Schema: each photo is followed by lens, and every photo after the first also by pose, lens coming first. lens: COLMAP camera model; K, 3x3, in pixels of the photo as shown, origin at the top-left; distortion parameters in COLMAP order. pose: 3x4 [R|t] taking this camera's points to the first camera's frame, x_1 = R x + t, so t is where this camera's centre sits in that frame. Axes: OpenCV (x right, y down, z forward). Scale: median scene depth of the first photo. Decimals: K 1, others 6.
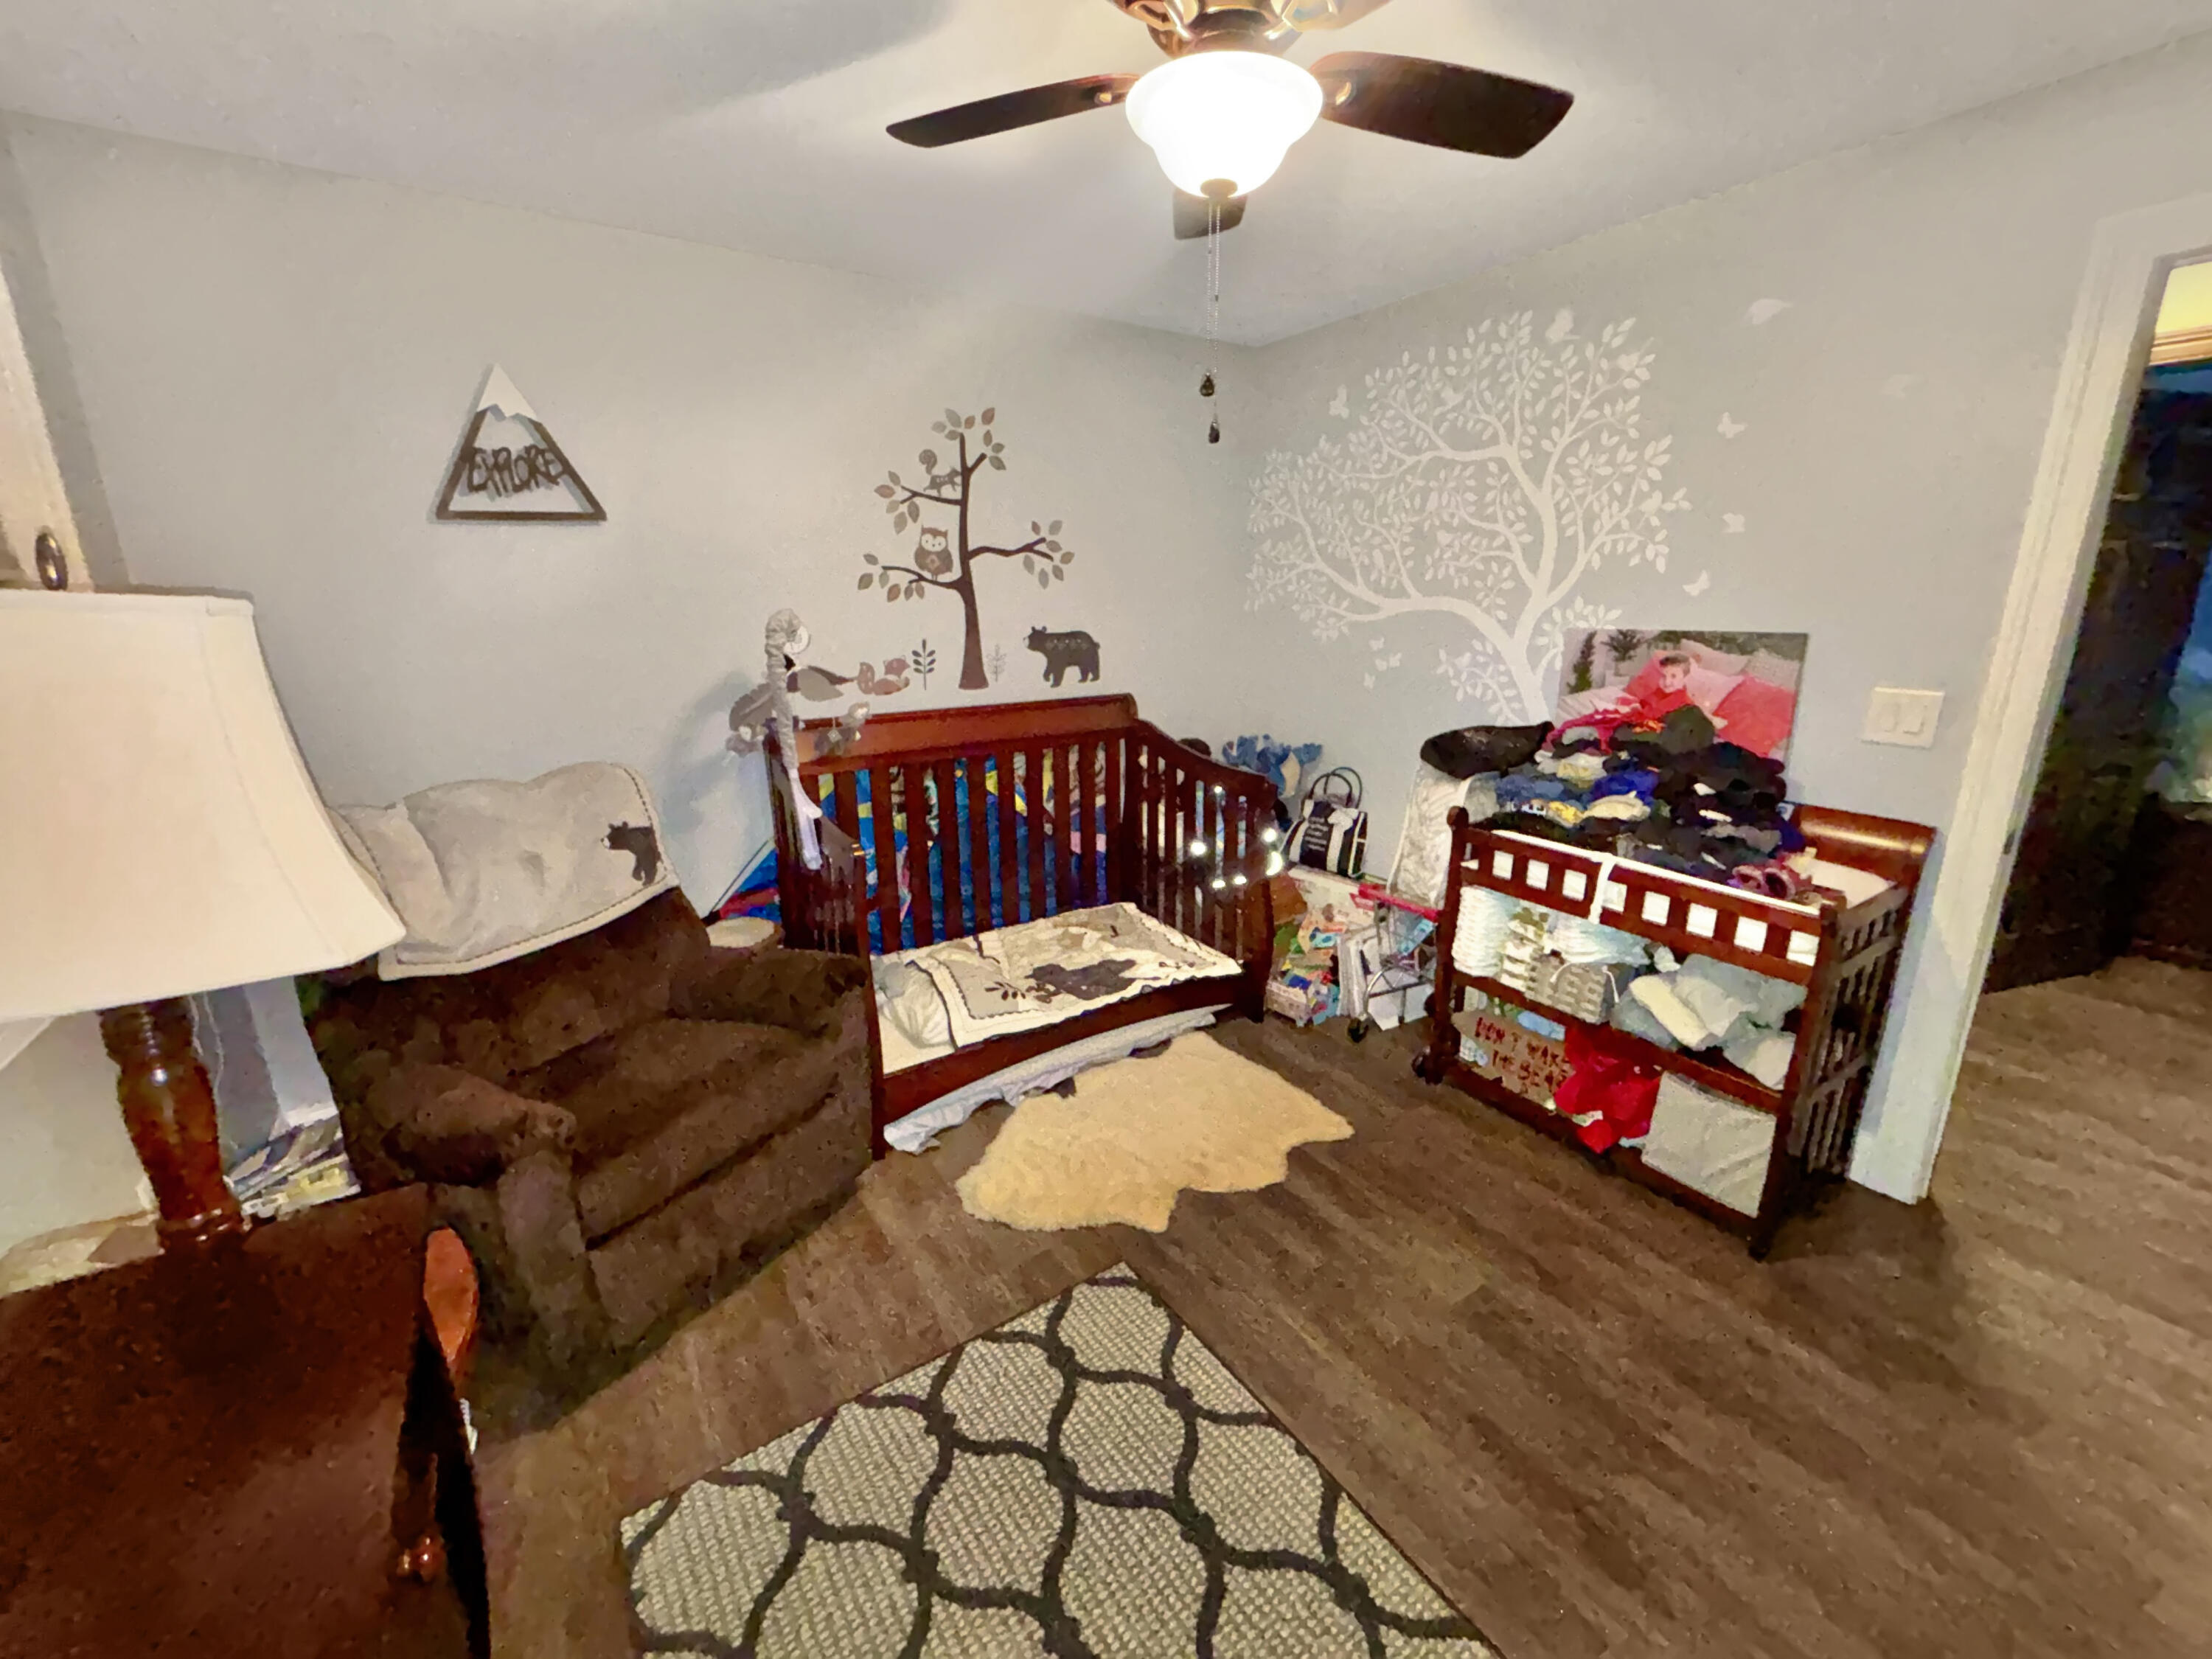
lens RADIAL K [[882.8, 0, 1117.2], [0, 882.8, 824.8], [0, 0, 1]] dist [-0.001596, 0.000336]
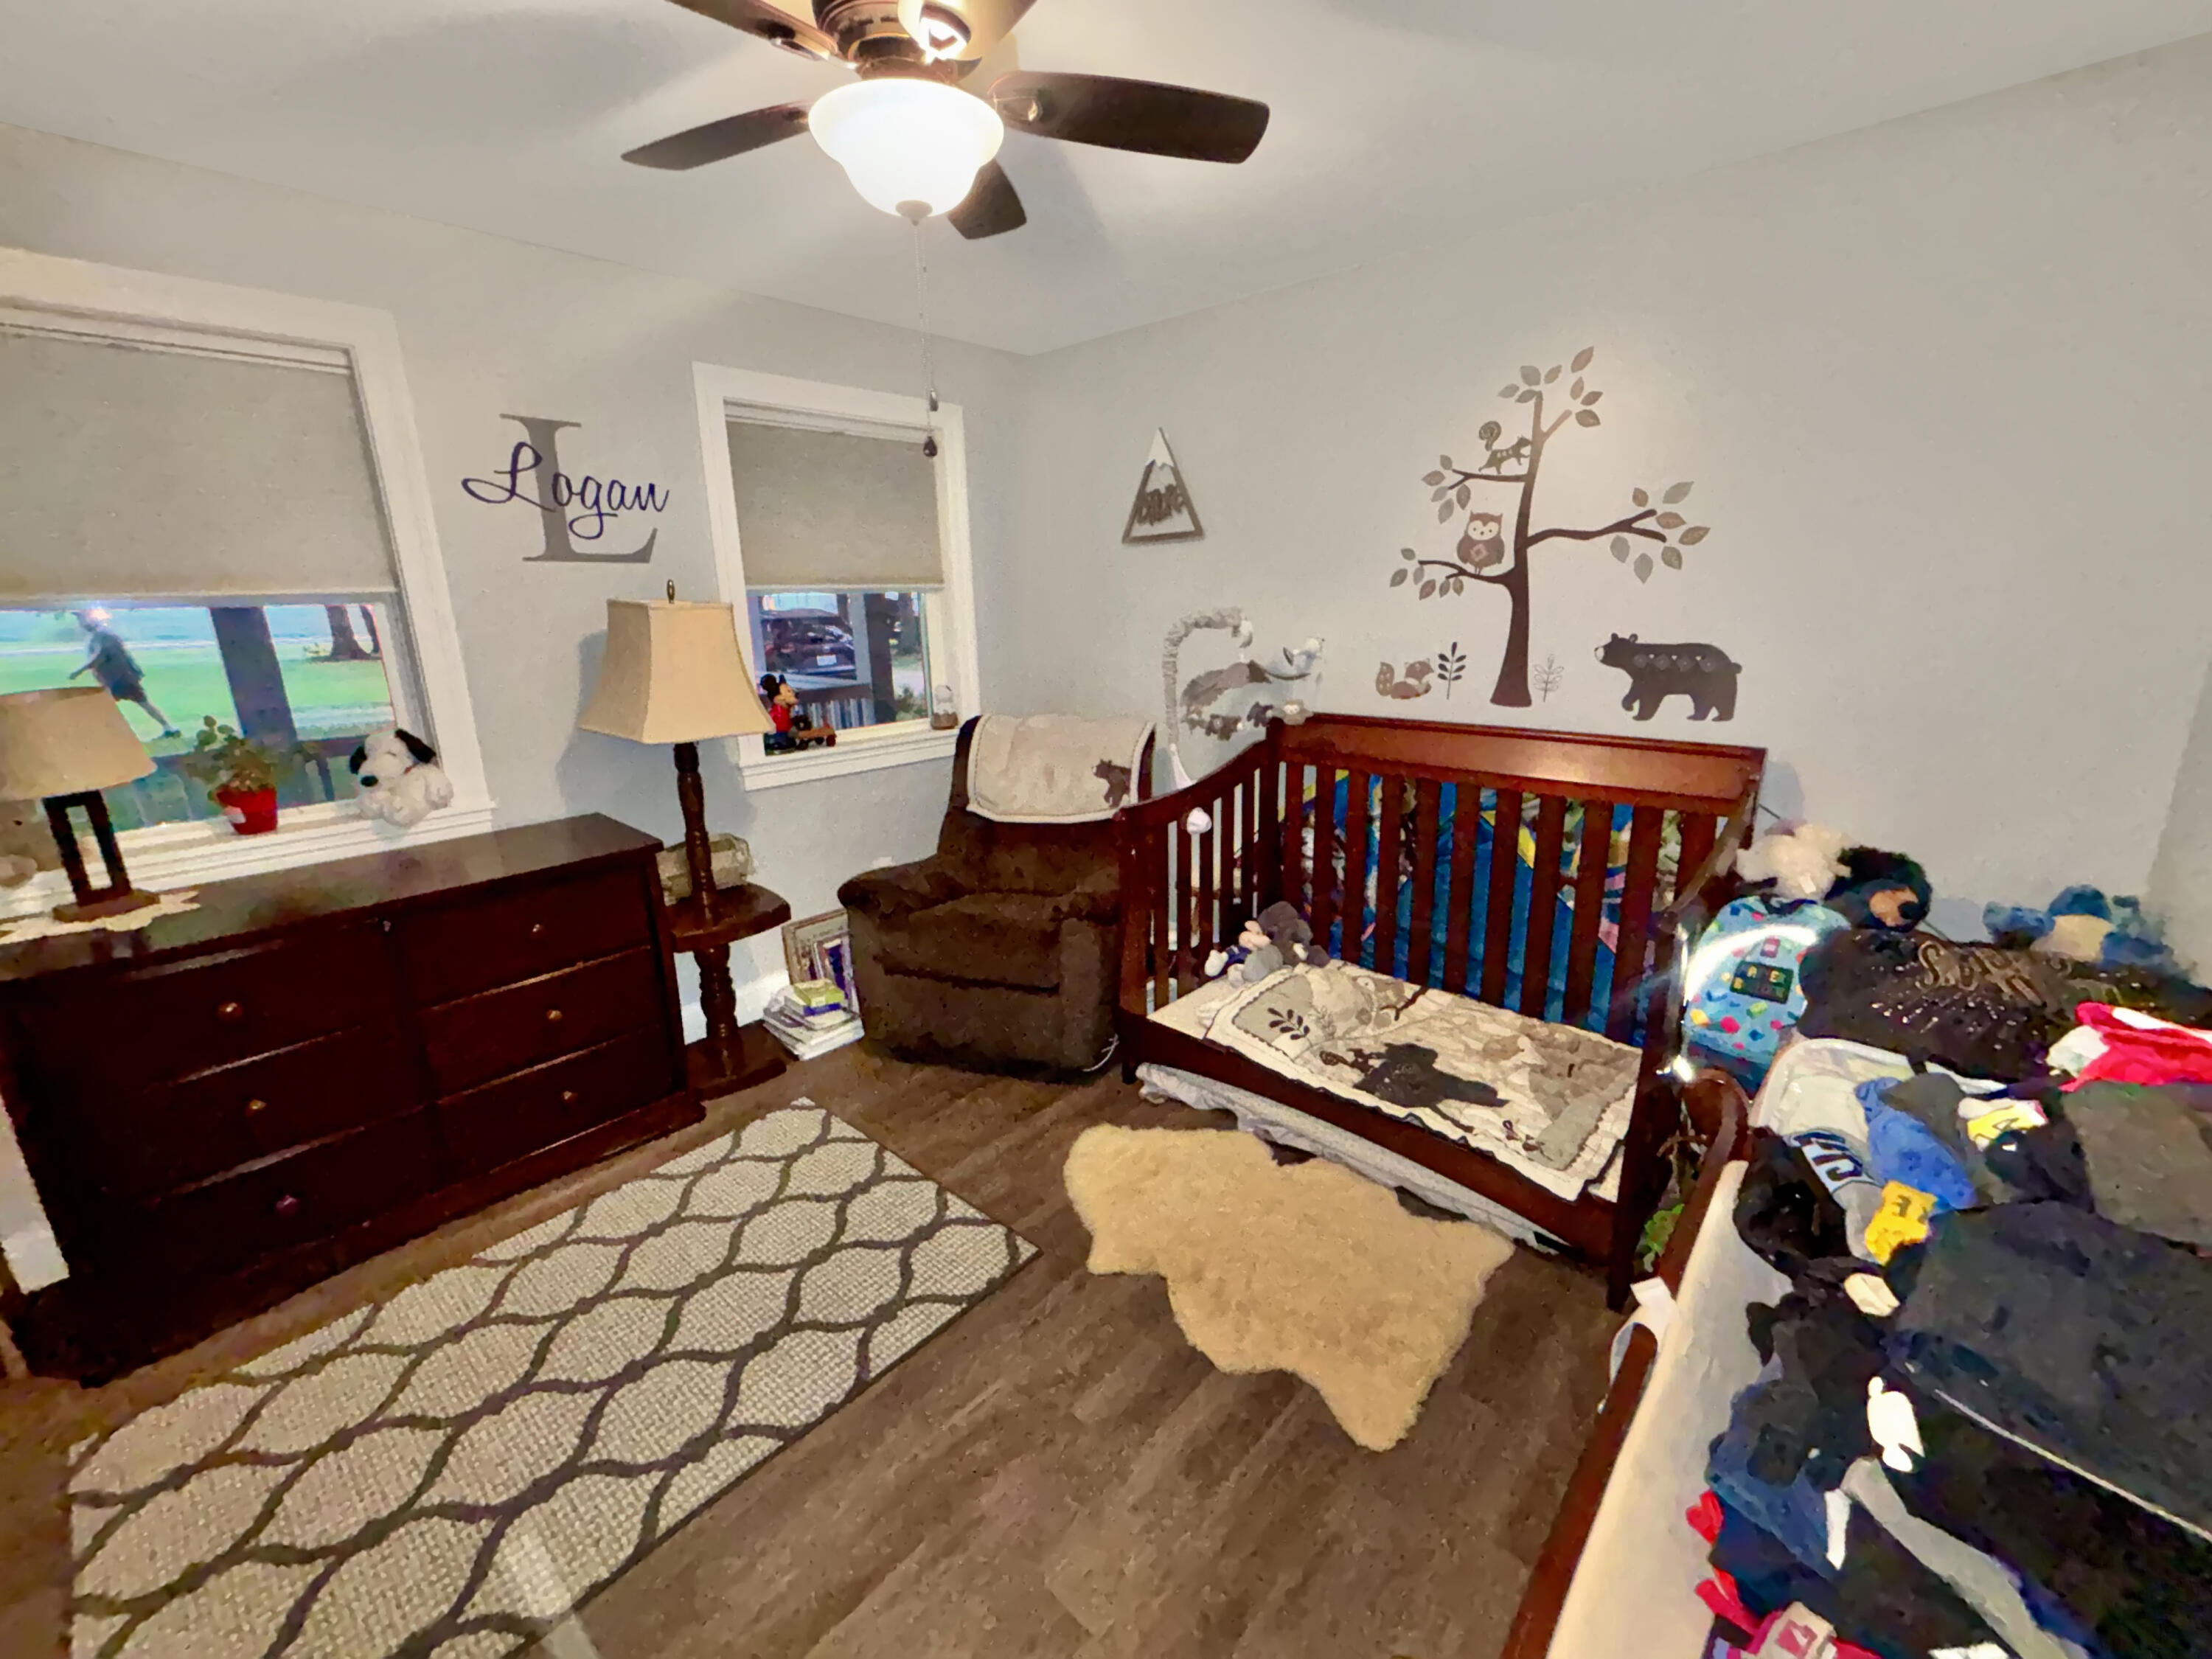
lens RADIAL K [[910.7, 0, 1101.5], [0, 910.7, 814.2], [0, 0, 1]] dist [0.000871, -0.000079]
pose [[0.229749, 0.232382, -0.945100, 0.608066], [-0.234987, 0.955591, 0.177838, -0.128531], [0.944456, 0.181228, 0.274153, 0.464618]]
